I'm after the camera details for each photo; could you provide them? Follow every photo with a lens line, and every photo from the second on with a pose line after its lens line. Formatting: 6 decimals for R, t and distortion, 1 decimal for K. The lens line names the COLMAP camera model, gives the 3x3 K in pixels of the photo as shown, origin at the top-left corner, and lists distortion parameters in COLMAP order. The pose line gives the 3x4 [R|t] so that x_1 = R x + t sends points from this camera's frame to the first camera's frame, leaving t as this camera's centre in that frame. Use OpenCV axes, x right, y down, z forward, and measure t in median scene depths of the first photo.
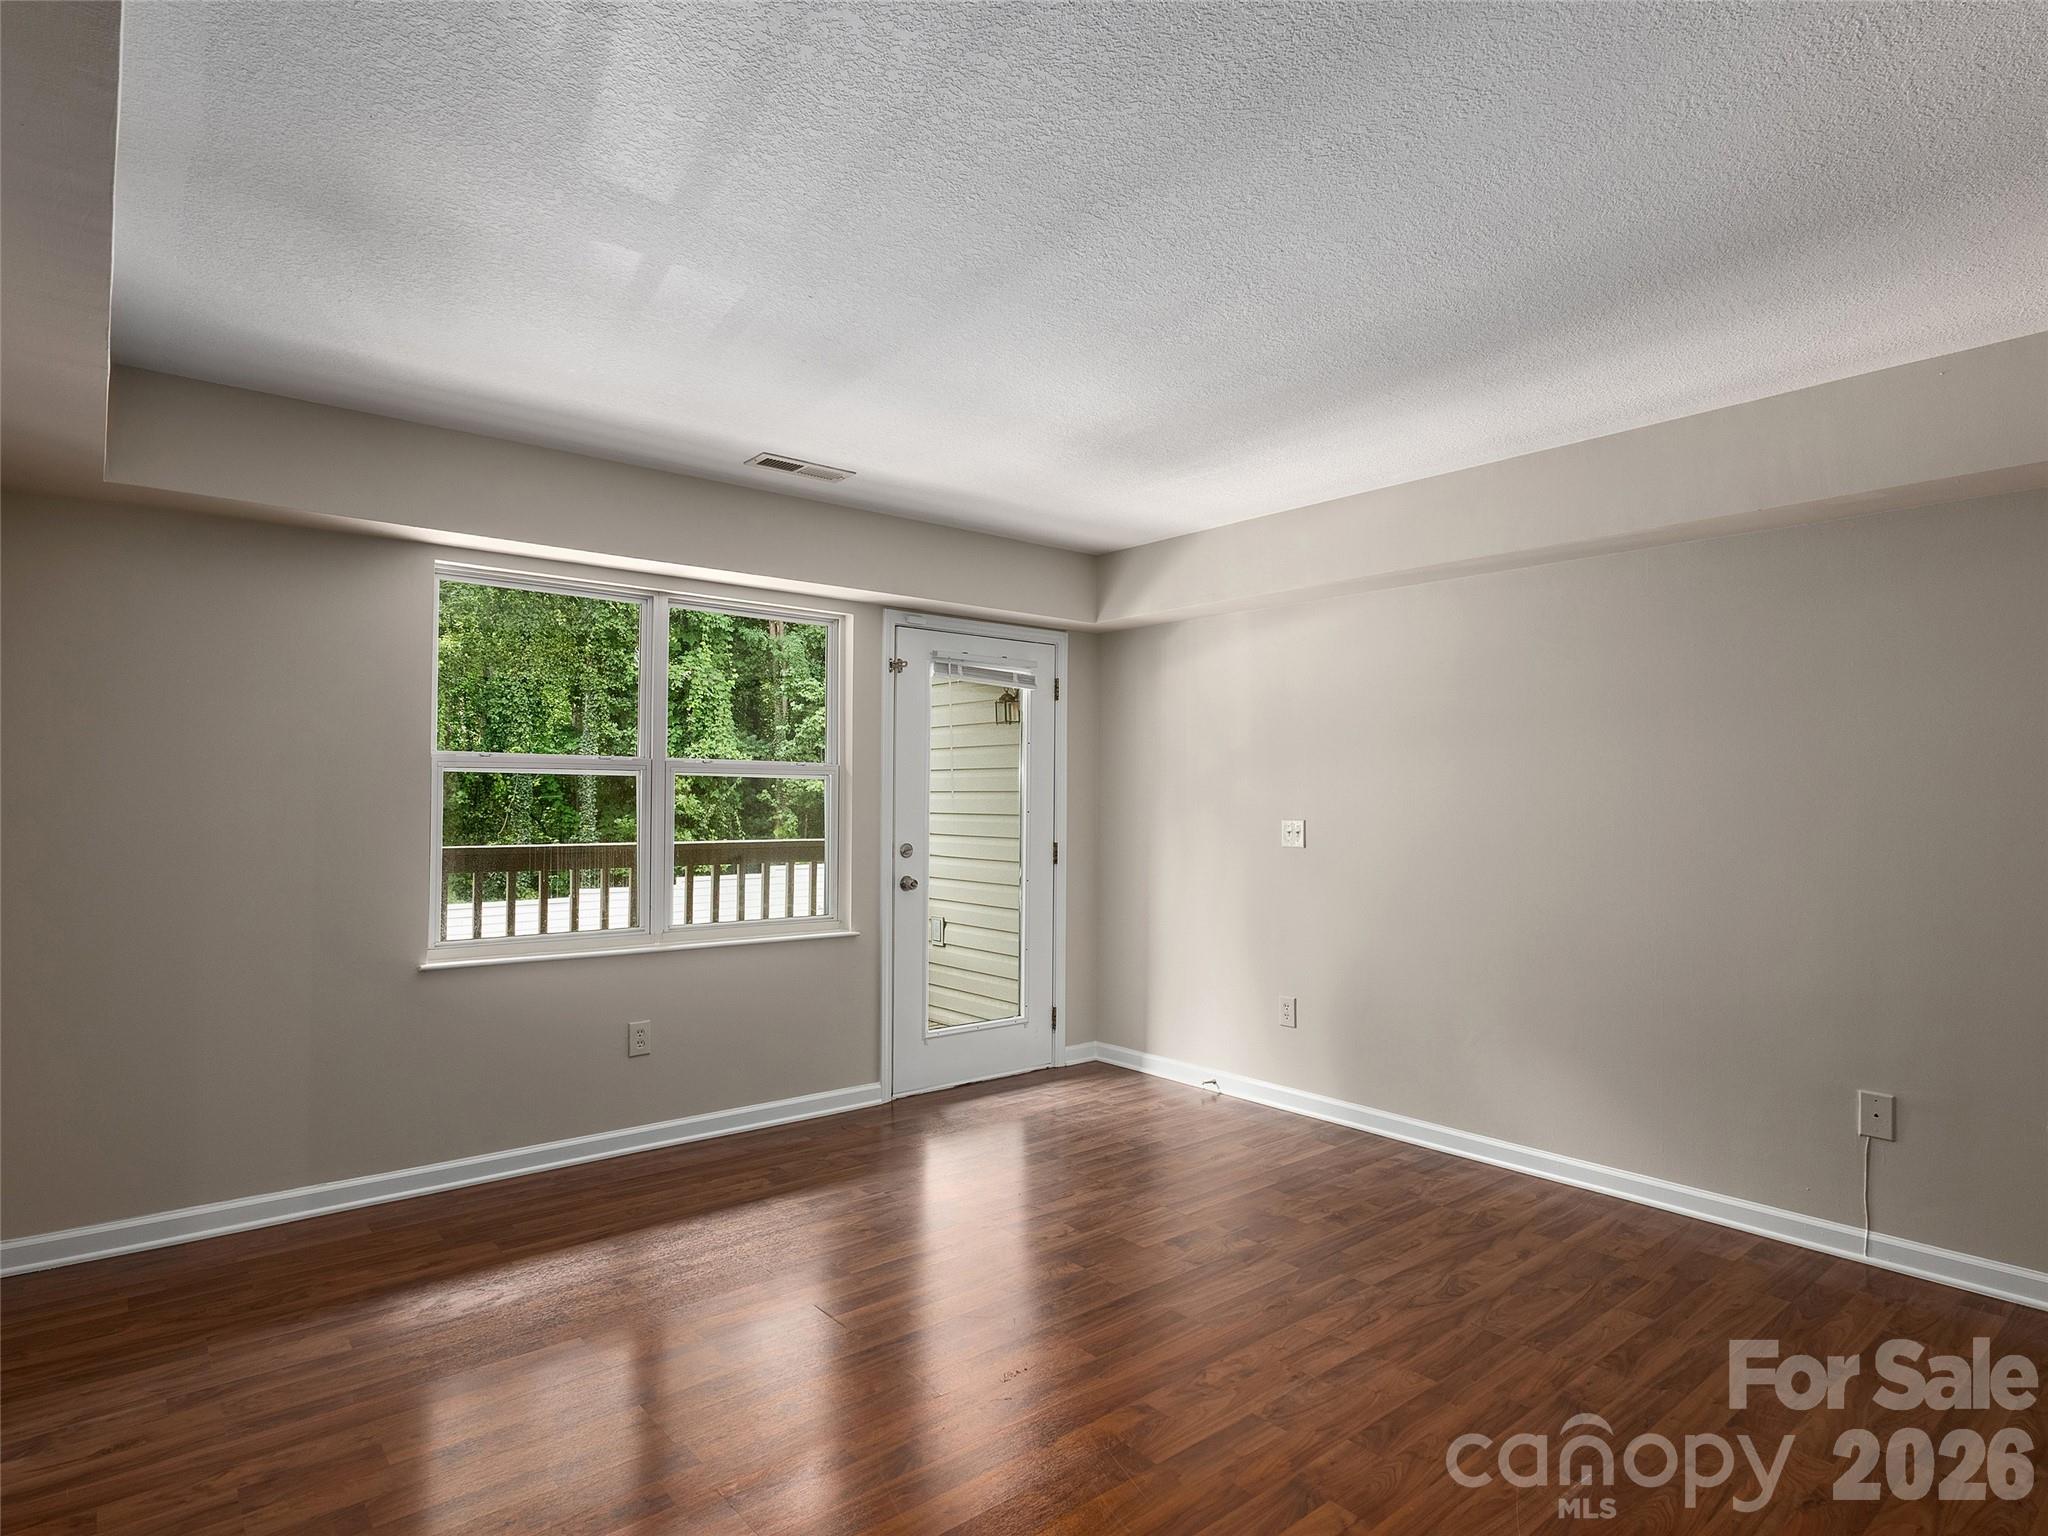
lens RADIAL K [[1126.6, 0, 1022.4], [0, 1126.6, 774.6], [0, 0, 1]] dist [0.007325, 0.001135]
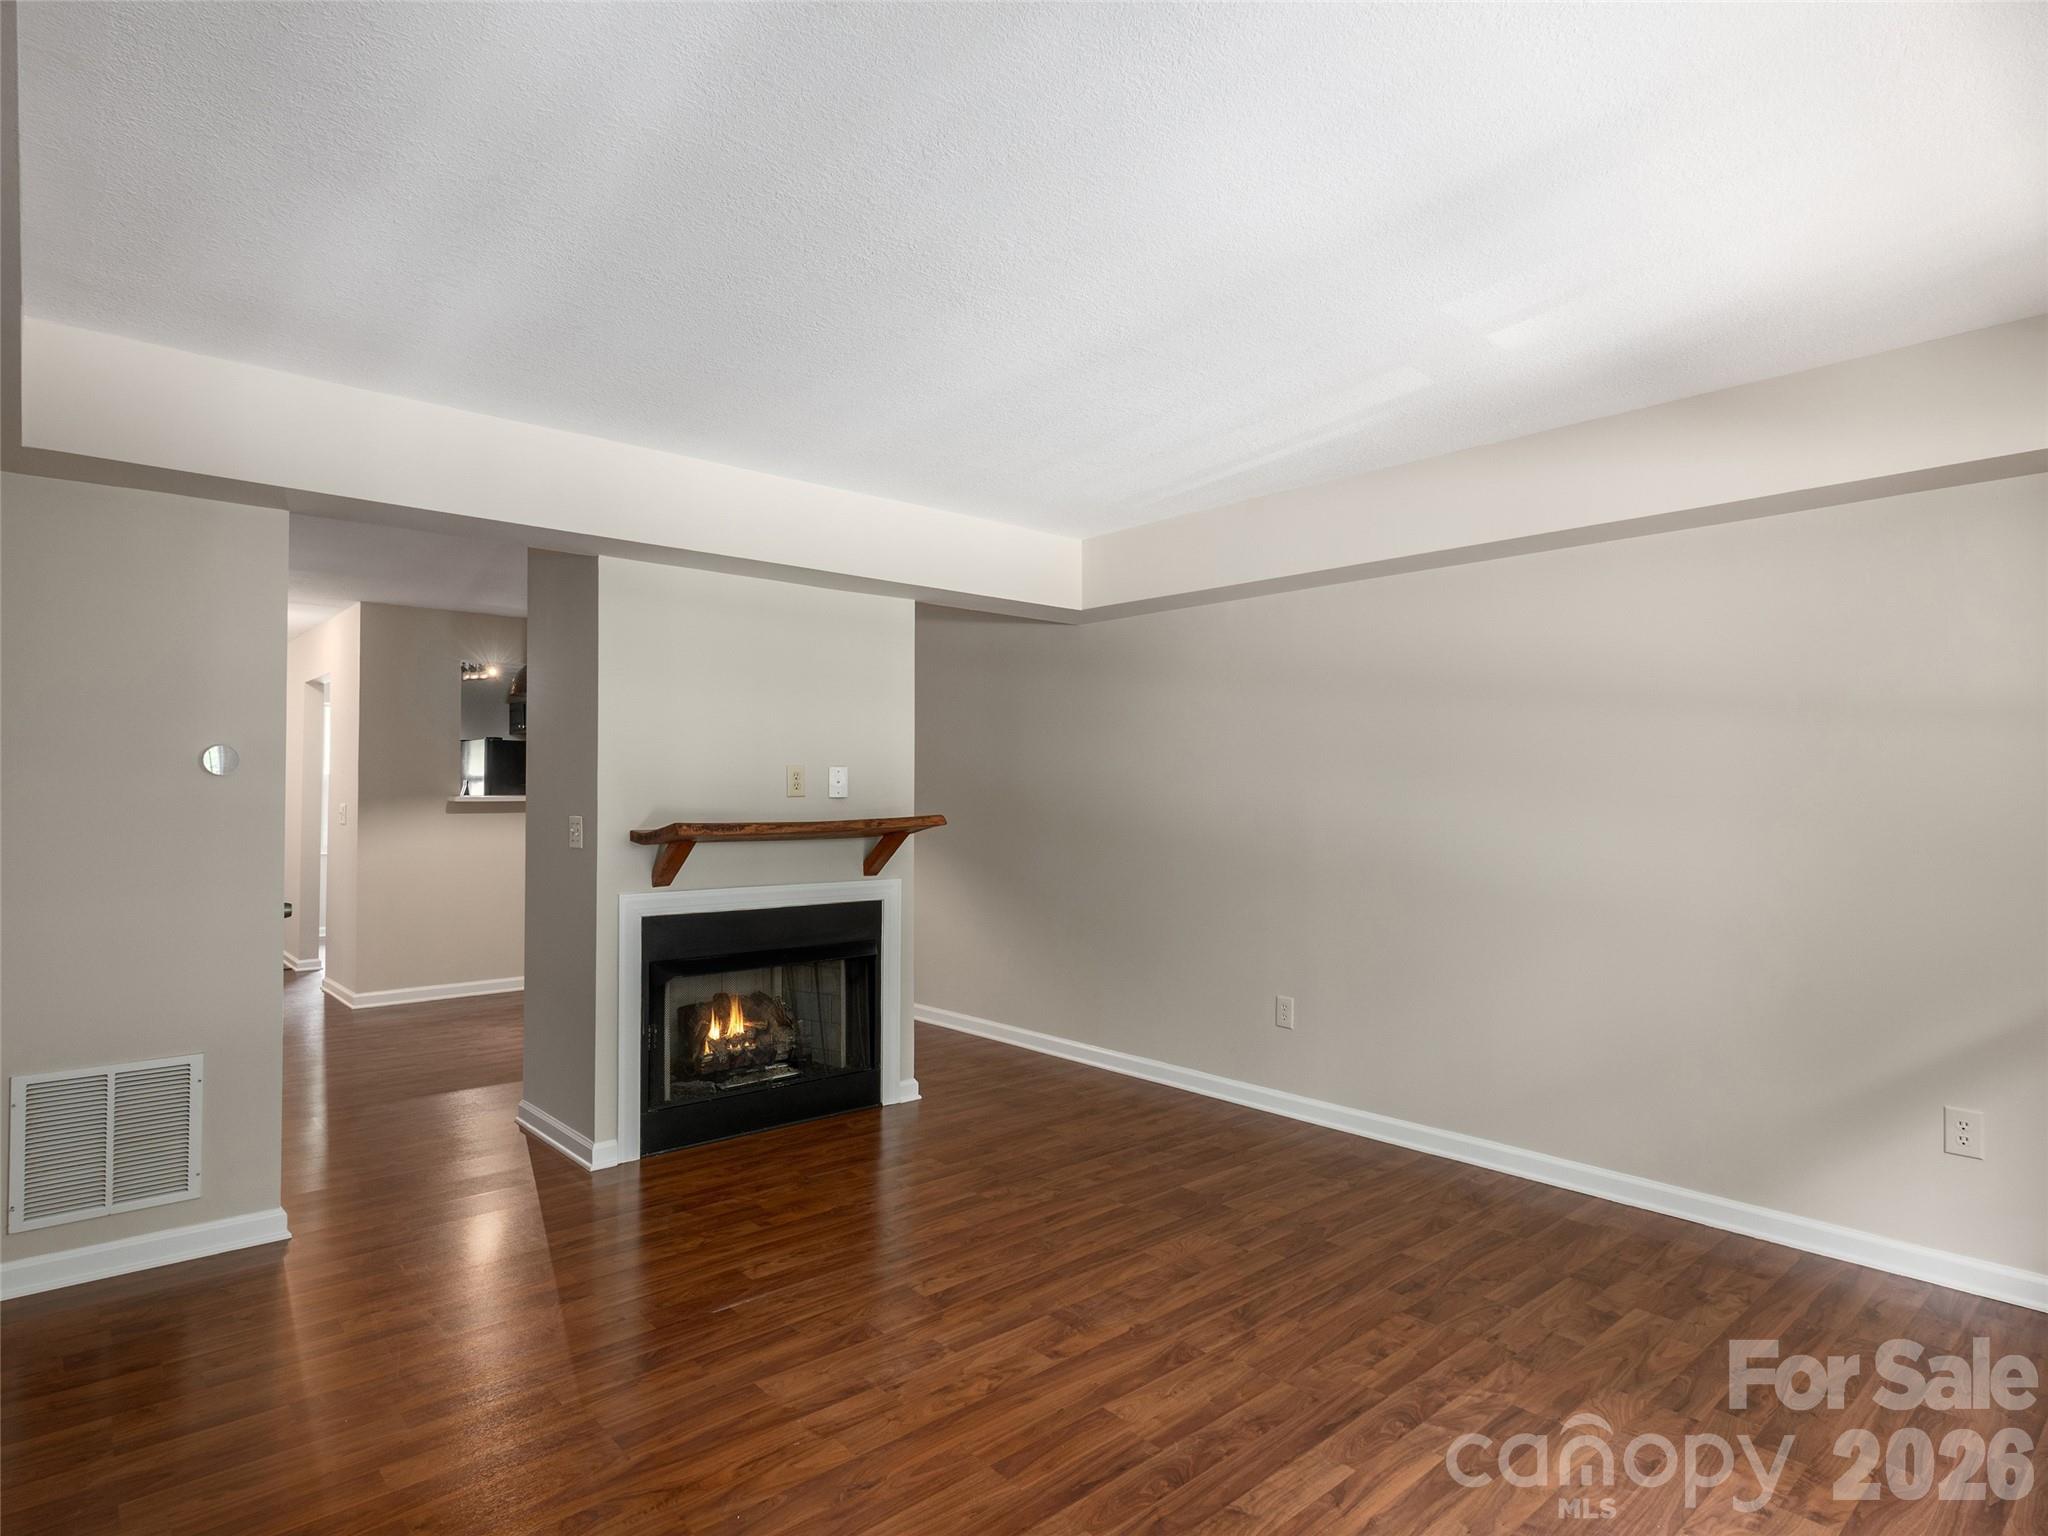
lens RADIAL K [[1126.6, 0, 1023.5], [0, 1126.6, 770.0], [0, 0, 1]] dist [0.007325, 0.001135]
pose [[-0.998904, -0.015603, -0.044138, 0.191271], [-0.014609, 0.999634, -0.022757, 0.029346], [0.044477, -0.022088, -0.998766, 2.060294]]
